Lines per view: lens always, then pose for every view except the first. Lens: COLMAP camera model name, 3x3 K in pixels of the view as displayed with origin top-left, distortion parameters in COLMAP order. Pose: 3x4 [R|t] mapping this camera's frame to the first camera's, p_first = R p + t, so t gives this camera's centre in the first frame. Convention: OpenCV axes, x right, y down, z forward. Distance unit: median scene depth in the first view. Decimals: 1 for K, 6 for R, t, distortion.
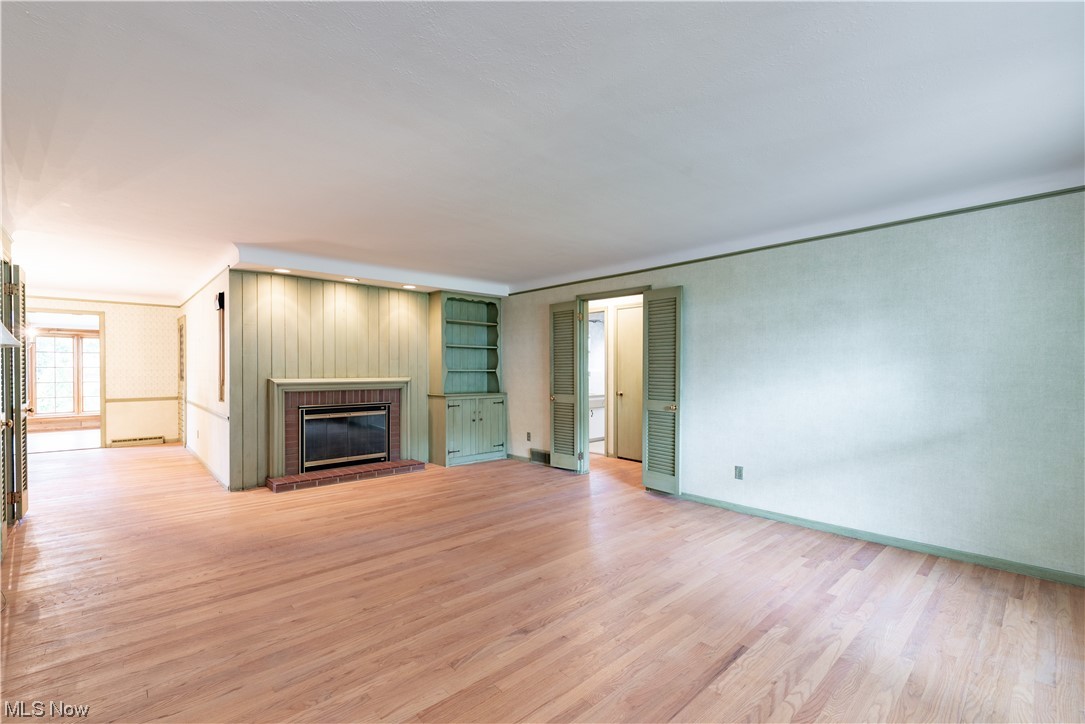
lens RADIAL K [[476.1, 0, 541.8], [0, 476.1, 373.1], [0, 0, 1]] dist [-0.000441, -0.000208]
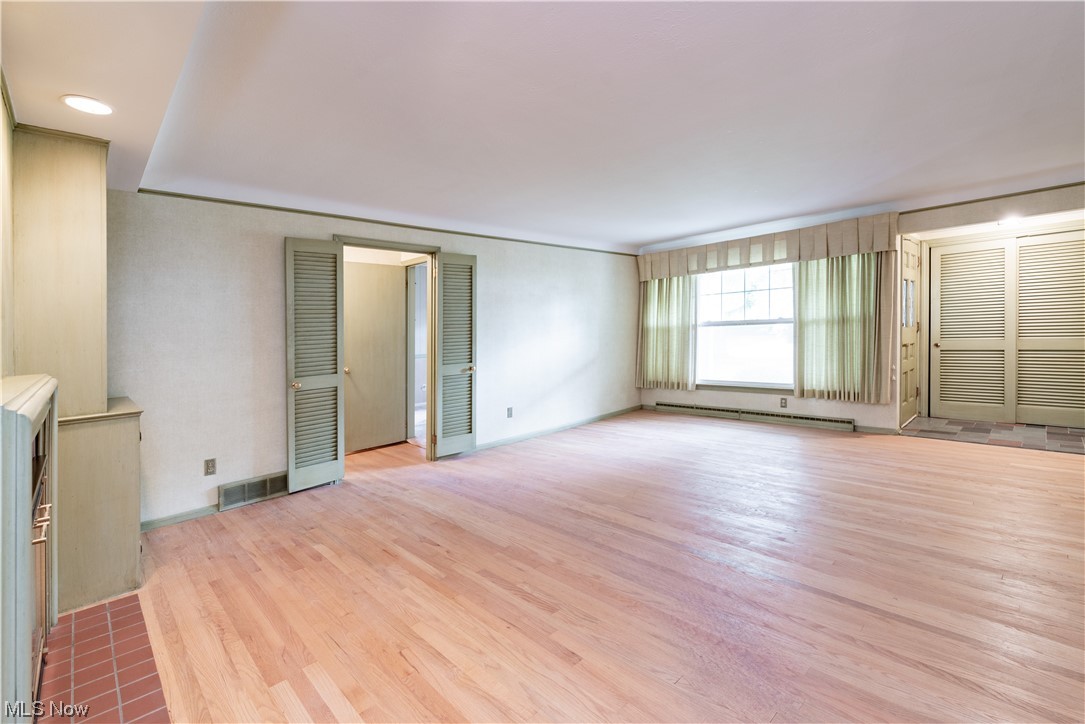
lens RADIAL K [[476.1, 0, 542.2], [0, 476.1, 355.0], [0, 0, 1]] dist [-0.000441, -0.000208]
pose [[-0.016162, -0.052336, 0.998499, -0.775880], [0.048170, 0.997429, 0.053060, -0.007108], [-0.998708, 0.048955, -0.013599, 0.841576]]
